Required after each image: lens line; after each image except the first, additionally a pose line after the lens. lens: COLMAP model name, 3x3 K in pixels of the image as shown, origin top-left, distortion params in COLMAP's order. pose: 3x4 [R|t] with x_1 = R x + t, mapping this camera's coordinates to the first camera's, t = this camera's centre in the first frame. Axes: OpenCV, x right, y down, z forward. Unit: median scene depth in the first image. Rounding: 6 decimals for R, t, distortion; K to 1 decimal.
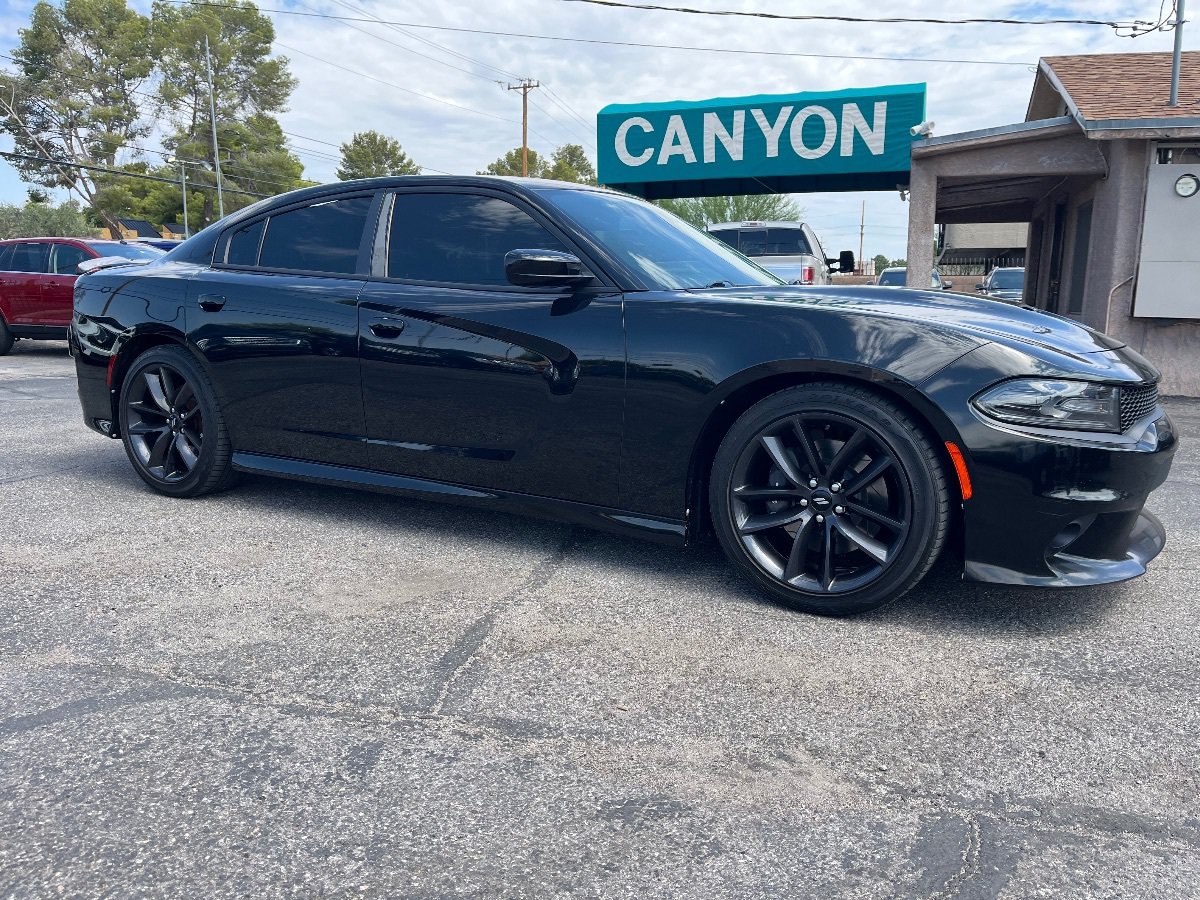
lens RADIAL K [[907.5, 0, 600.0], [0, 907.5, 450.0], [0, 0, 1]] dist [0.008302, 0.002842]
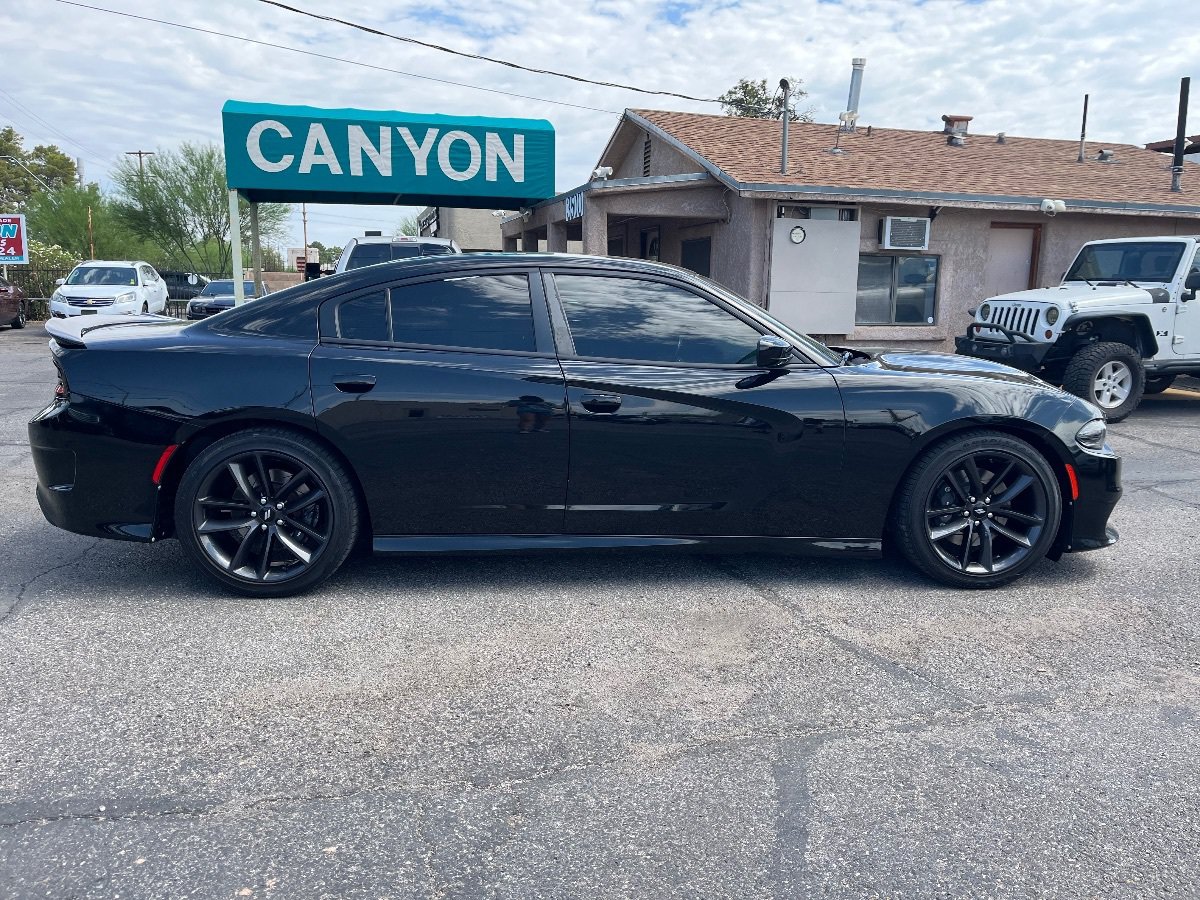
lens RADIAL K [[913.2, 0, 606.7], [0, 913.2, 442.8], [0, 0, 1]] dist [0.079477, -0.117837]
pose [[0.828423, -0.091186, 0.552631, -0.248094], [0.089263, 0.995542, 0.030459, -0.035503], [-0.552945, 0.024097, 0.832869, 0.023274]]
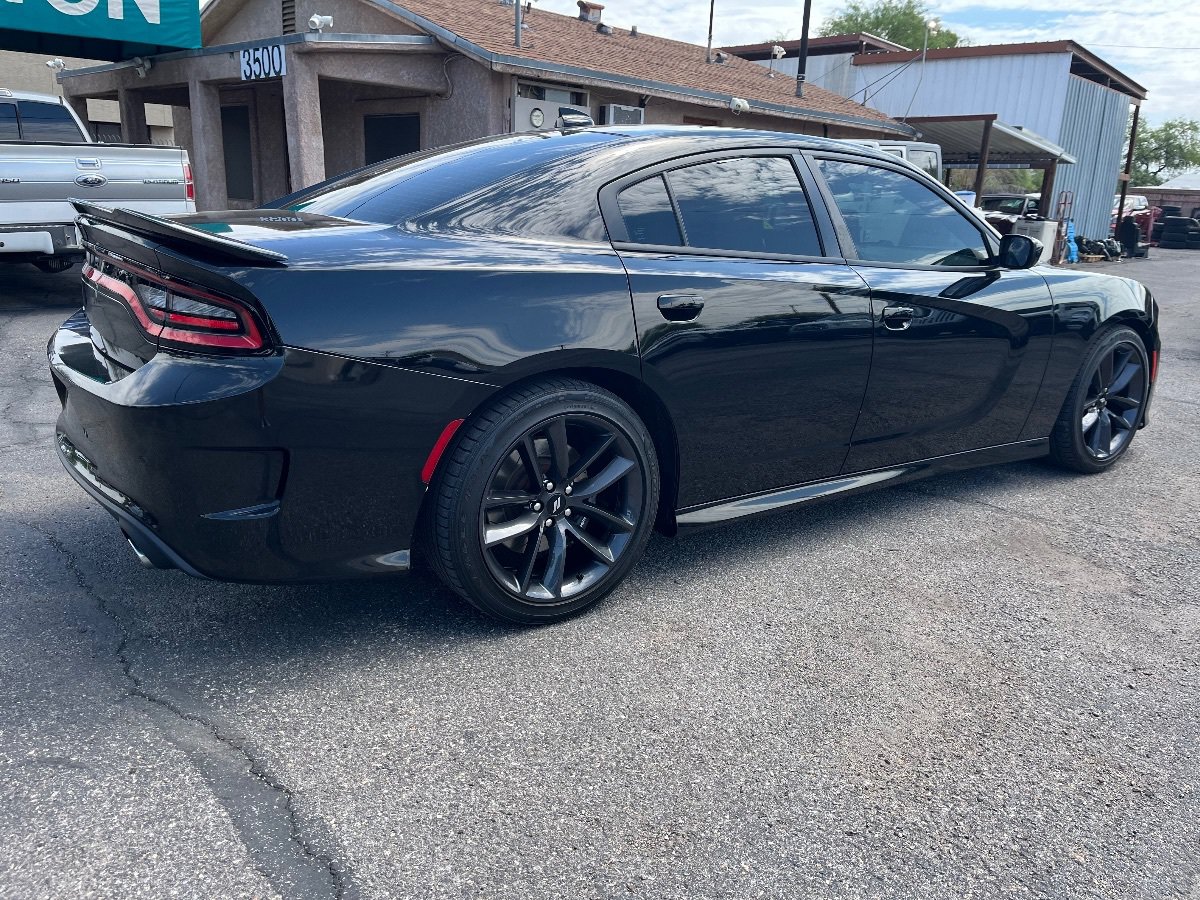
lens RADIAL K [[913.2, 0, 606.7], [0, 913.2, 442.8], [0, 0, 1]] dist [0.079477, -0.117837]
pose [[0.420039, -0.234636, 0.876649, -0.357435], [0.120121, 0.971873, 0.202568, -0.069734], [-0.899521, 0.020217, 0.436409, 0.253451]]
